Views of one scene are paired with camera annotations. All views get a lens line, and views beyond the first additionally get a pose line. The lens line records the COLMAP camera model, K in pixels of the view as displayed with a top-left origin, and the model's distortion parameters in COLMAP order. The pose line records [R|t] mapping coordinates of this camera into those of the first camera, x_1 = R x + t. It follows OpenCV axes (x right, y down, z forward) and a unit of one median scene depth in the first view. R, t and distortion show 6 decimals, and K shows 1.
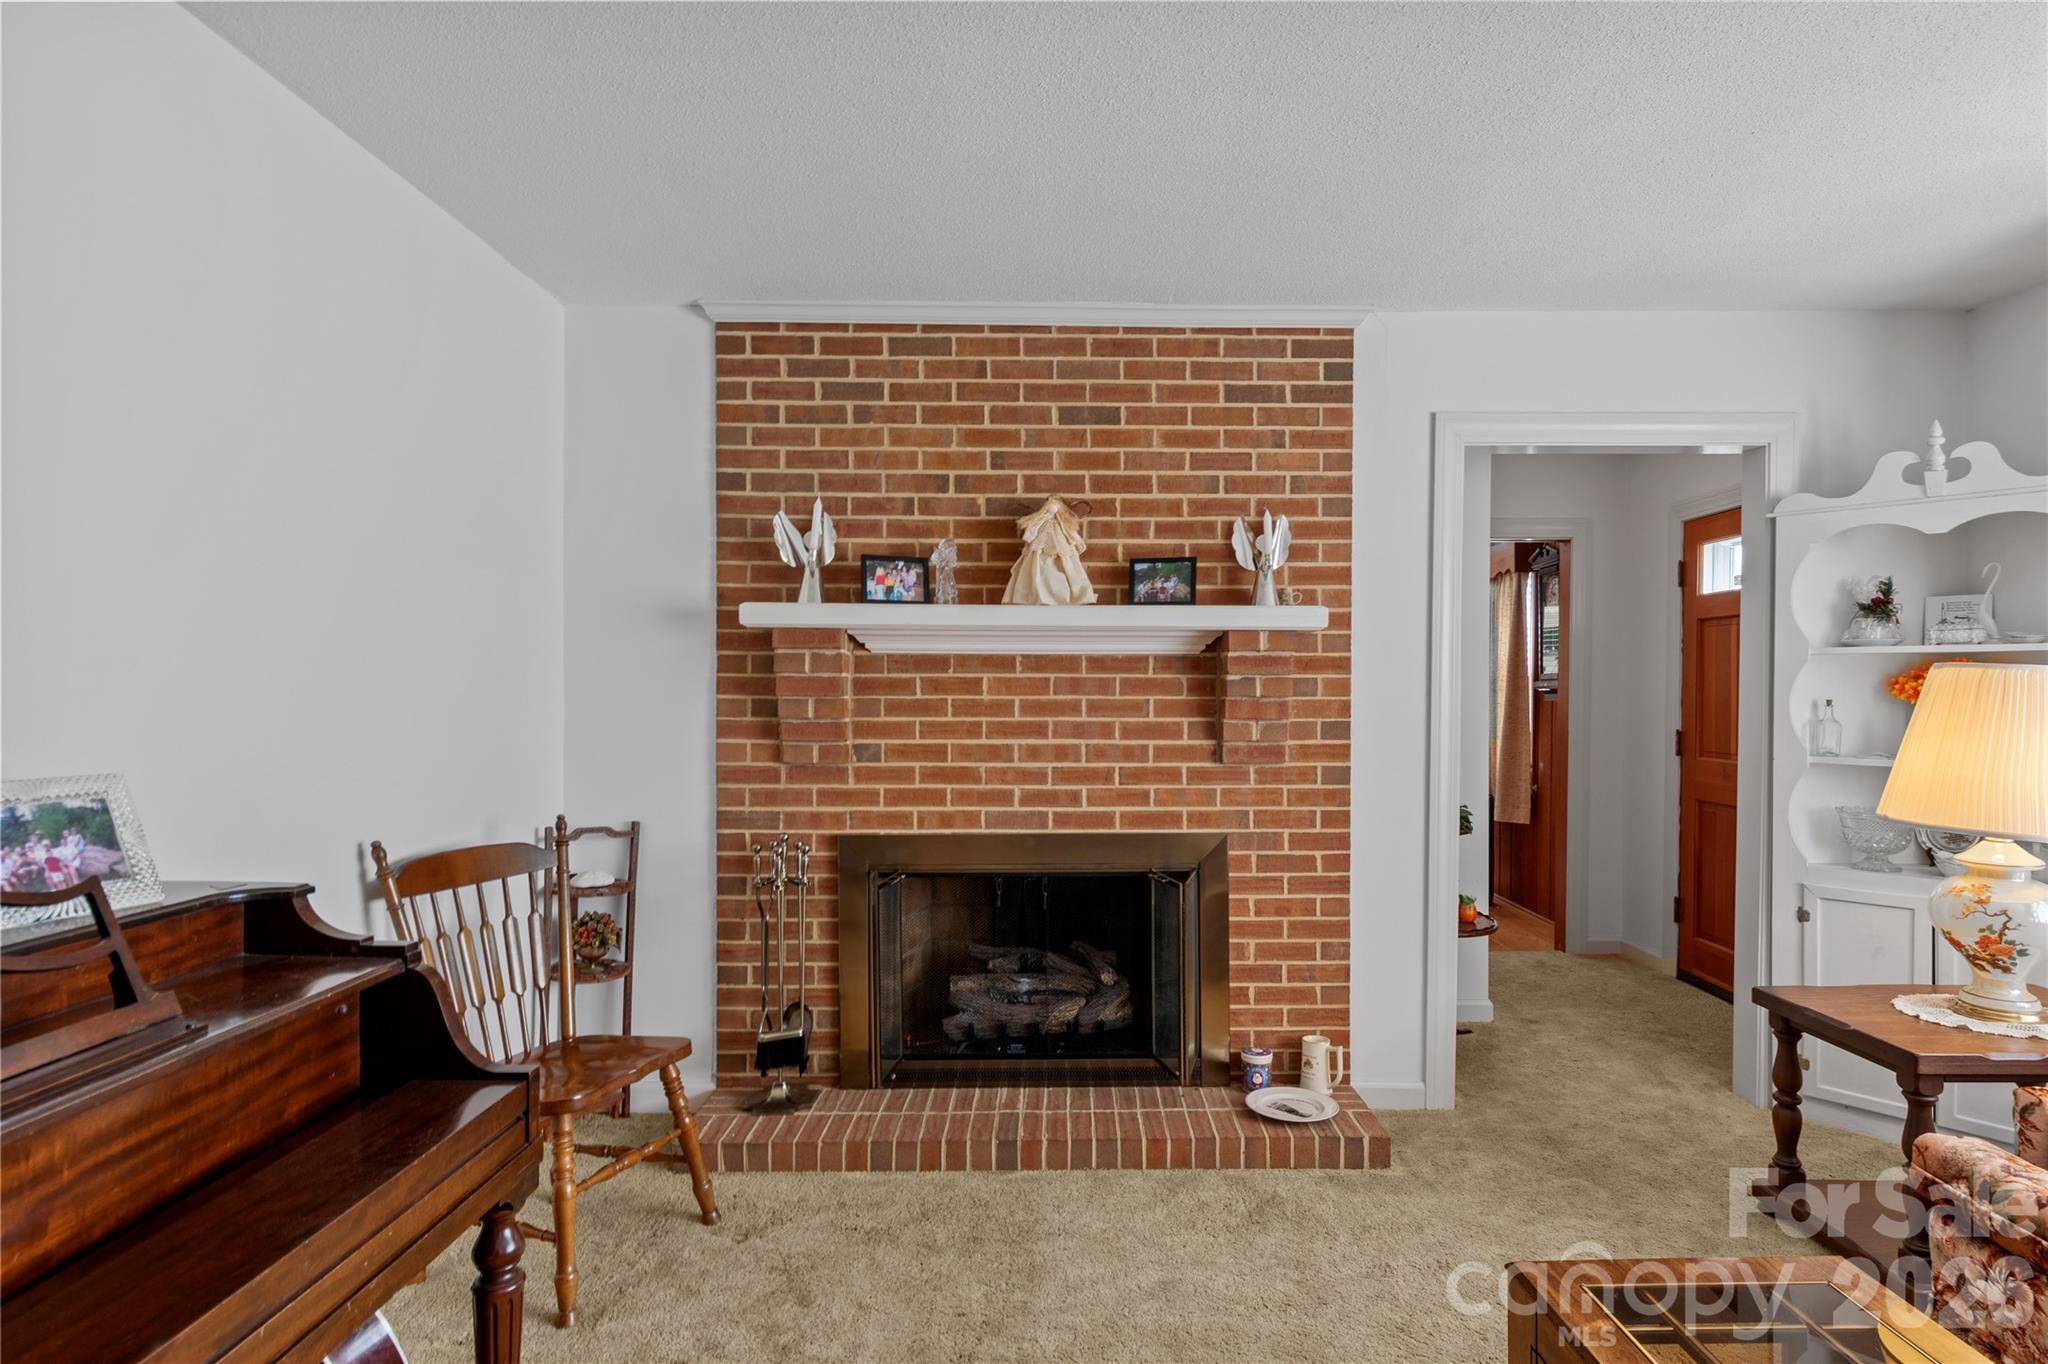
lens RADIAL K [[1108.3, 0, 1052.7], [0, 1108.3, 705.1], [0, 0, 1]] dist [0.007891, -0.004126]
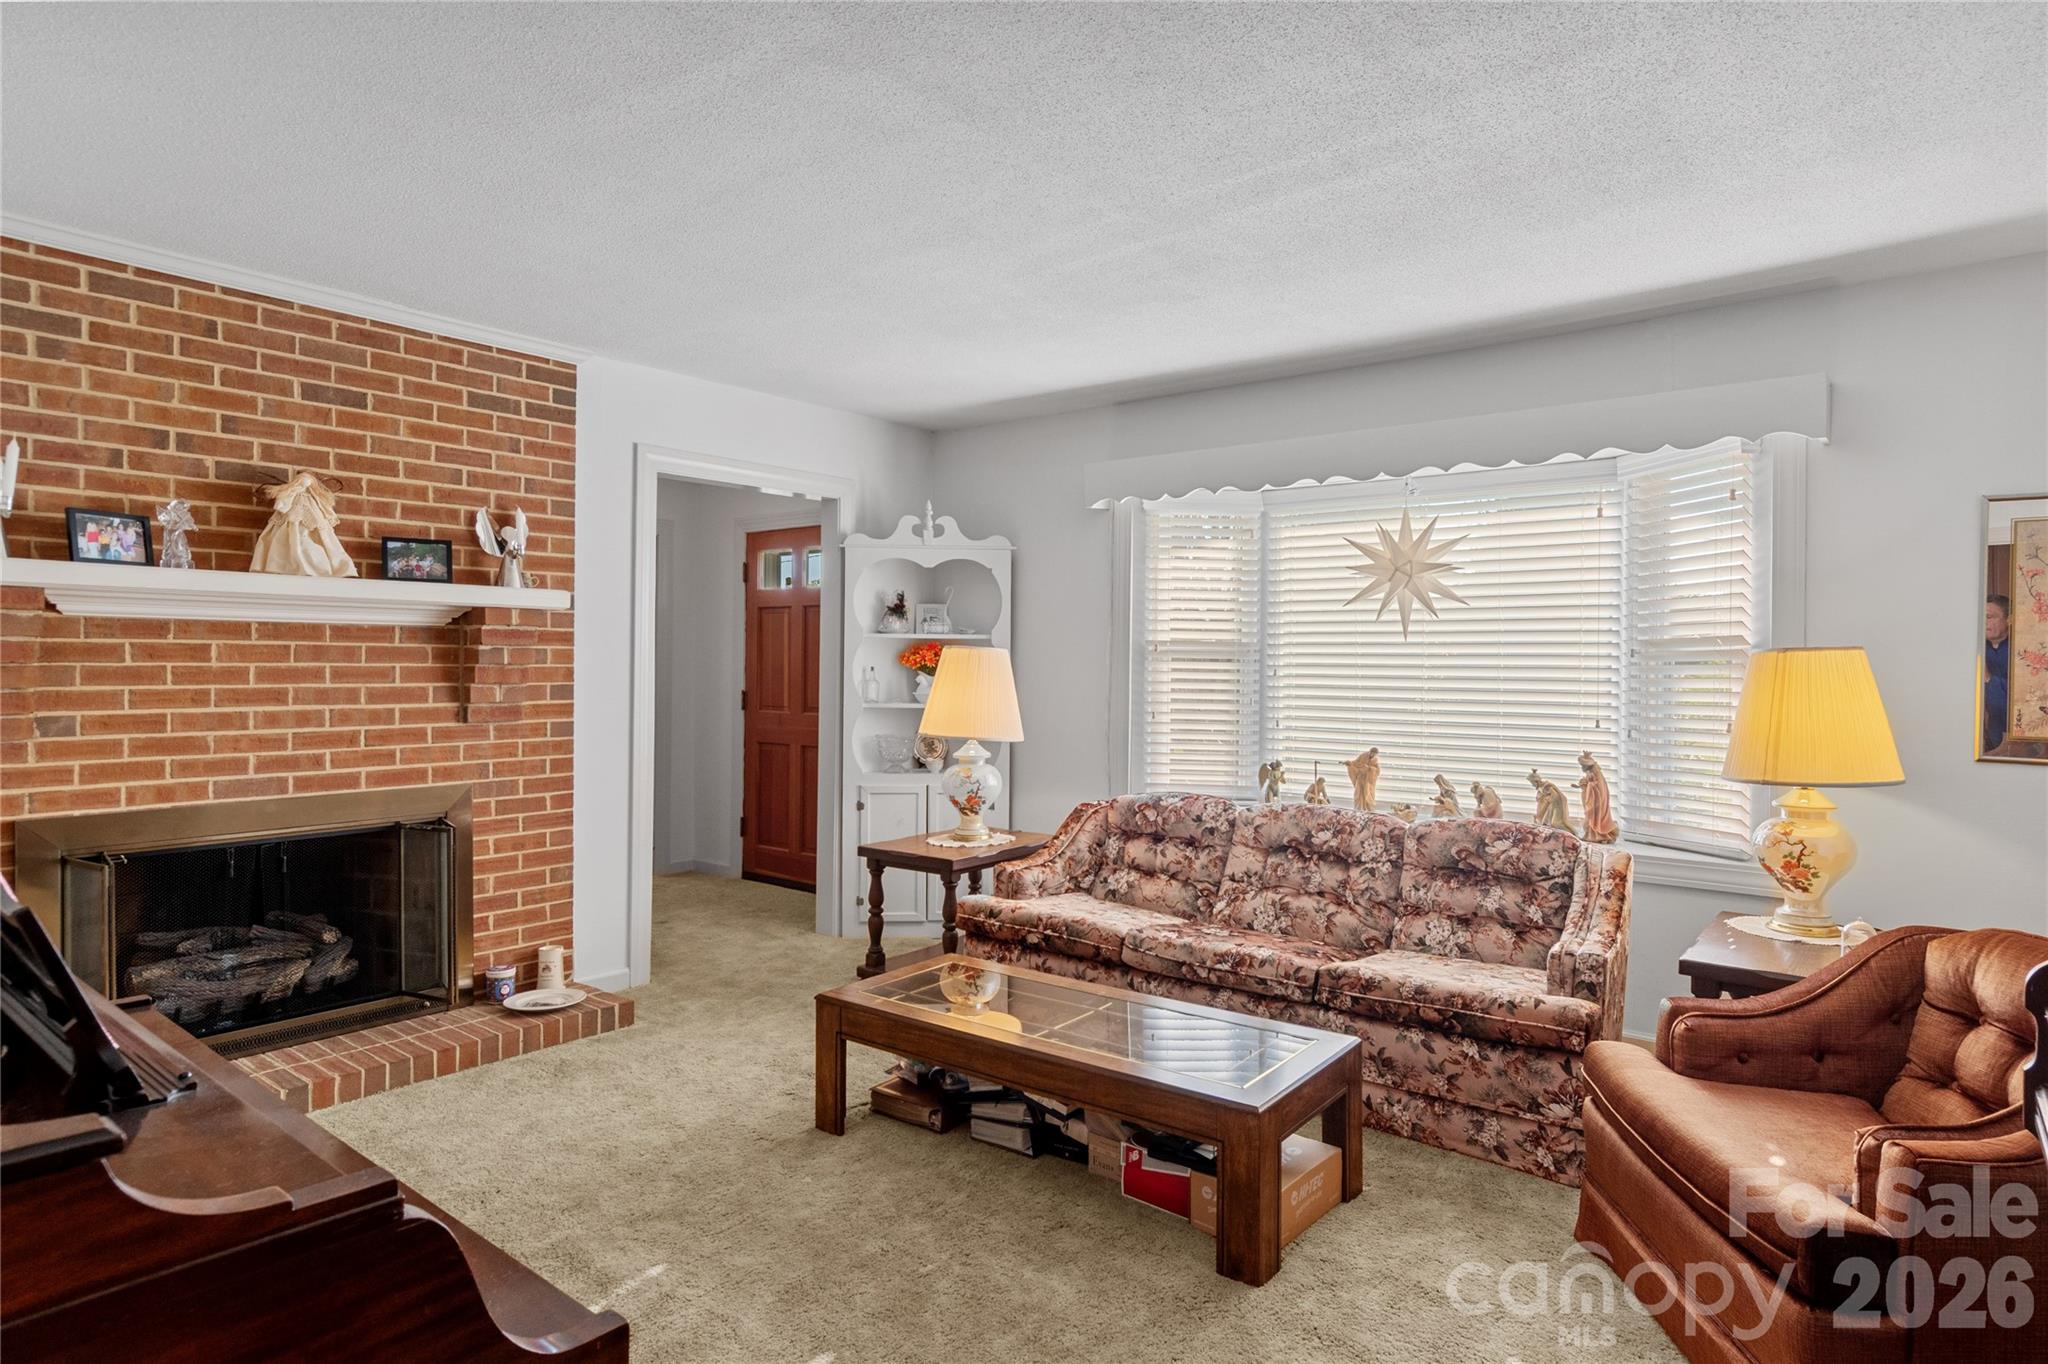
lens RADIAL K [[1108.3, 0, 1031.9], [0, 1108.3, 678.7], [0, 0, 1]] dist [0.007891, -0.004126]
pose [[0.649552, -0.008526, 0.760269, -0.339924], [0.005768, 0.999964, 0.006286, 0.003527], [-0.760295, 0.000303, 0.649578, -0.184847]]
